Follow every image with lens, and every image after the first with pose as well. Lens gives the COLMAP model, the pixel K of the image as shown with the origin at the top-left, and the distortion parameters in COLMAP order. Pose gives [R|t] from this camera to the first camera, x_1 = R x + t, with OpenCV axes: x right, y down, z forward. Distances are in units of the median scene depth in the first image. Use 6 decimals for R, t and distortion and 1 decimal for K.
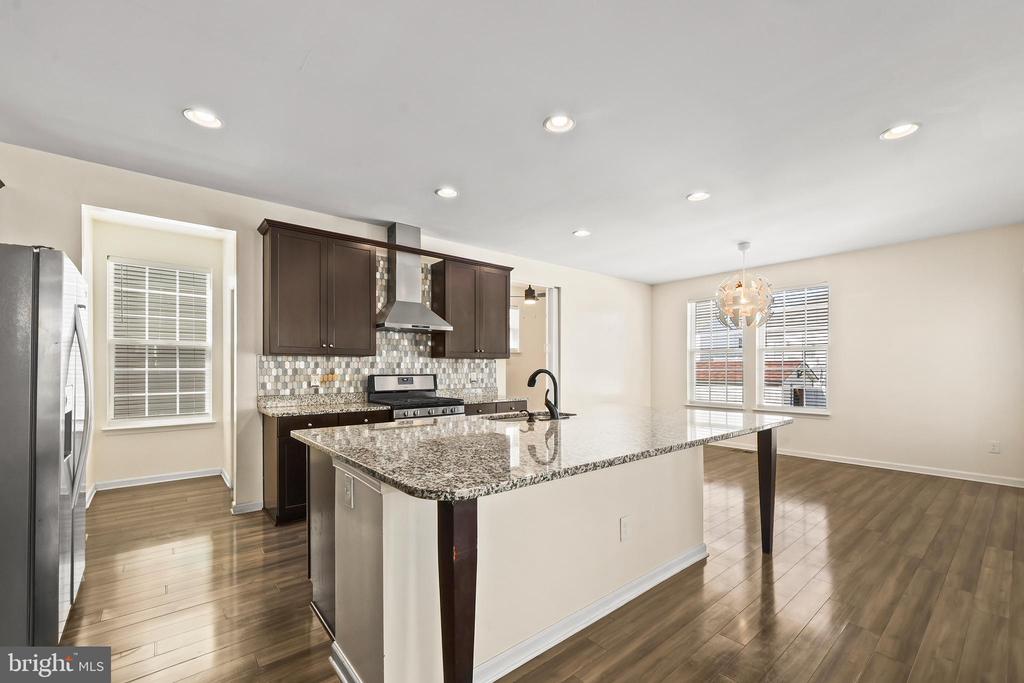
lens RADIAL K [[422.8, 0, 515.1], [0, 422.8, 365.7], [0, 0, 1]] dist [0.000312, 0.000051]
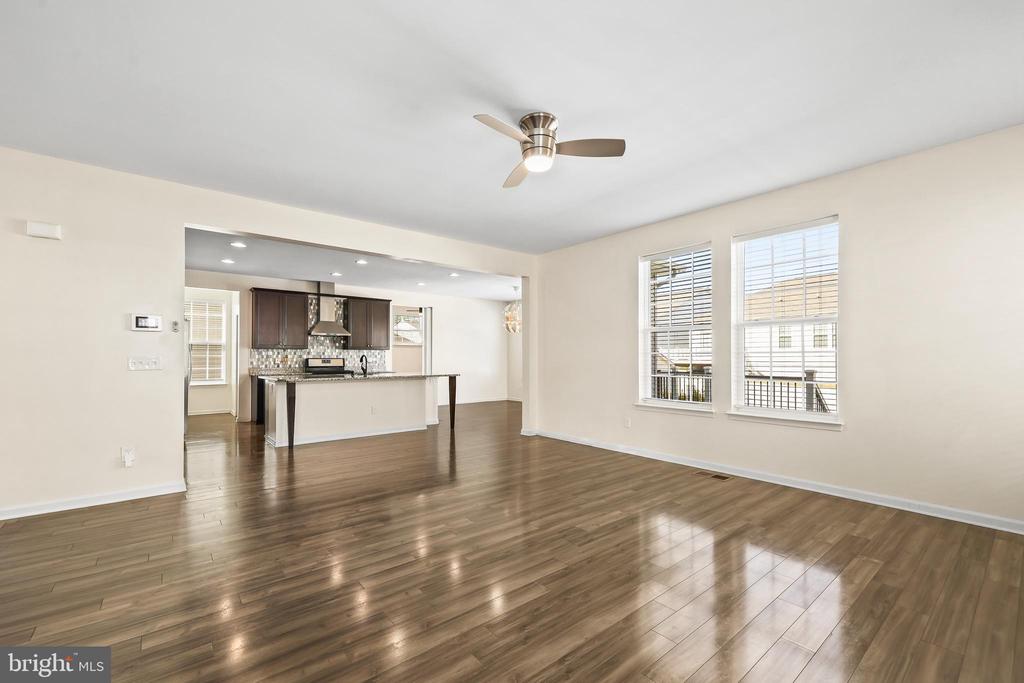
lens RADIAL K [[426.3, 0, 517.7], [0, 426.3, 353.0], [0, 0, 1]] dist [0.002631, 0.000248]
pose [[0.999999, 0.001631, 0.000031, 0.609564], [-0.001631, 0.999997, -0.002068, -0.001169], [-0.000034, 0.002068, 0.999998, -0.942298]]
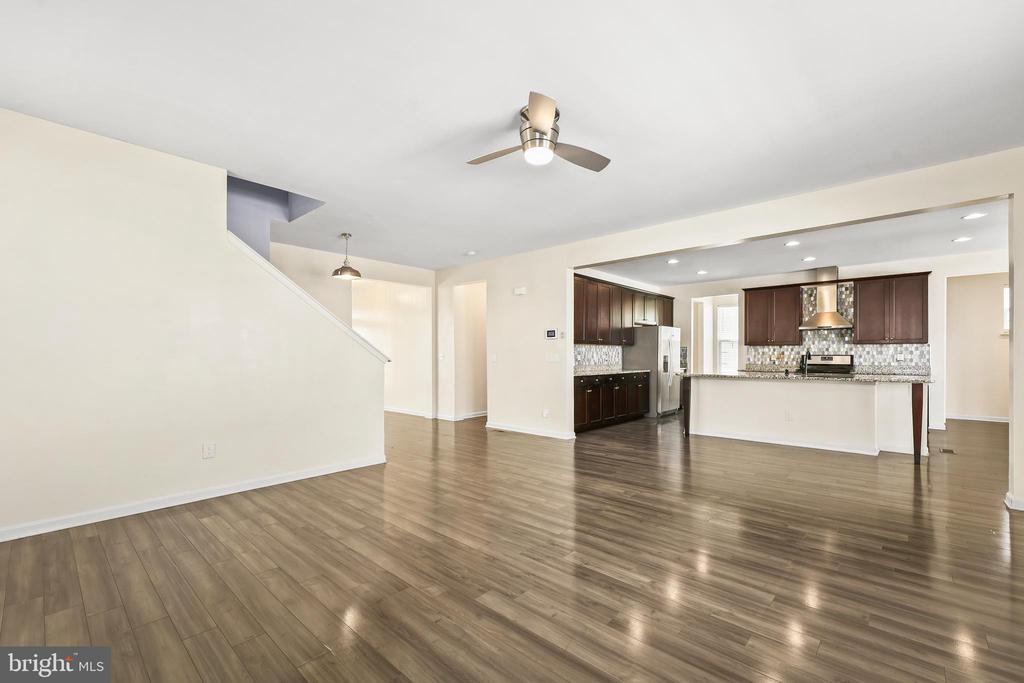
lens RADIAL K [[426.3, 0, 517.7], [0, 426.3, 353.0], [0, 0, 1]] dist [0.002631, 0.000248]
pose [[0.160965, -0.001458, -0.986959, 1.200138], [0.009759, 0.999952, 0.000115, 0.000202], [0.986912, -0.009650, 0.160972, -0.482296]]
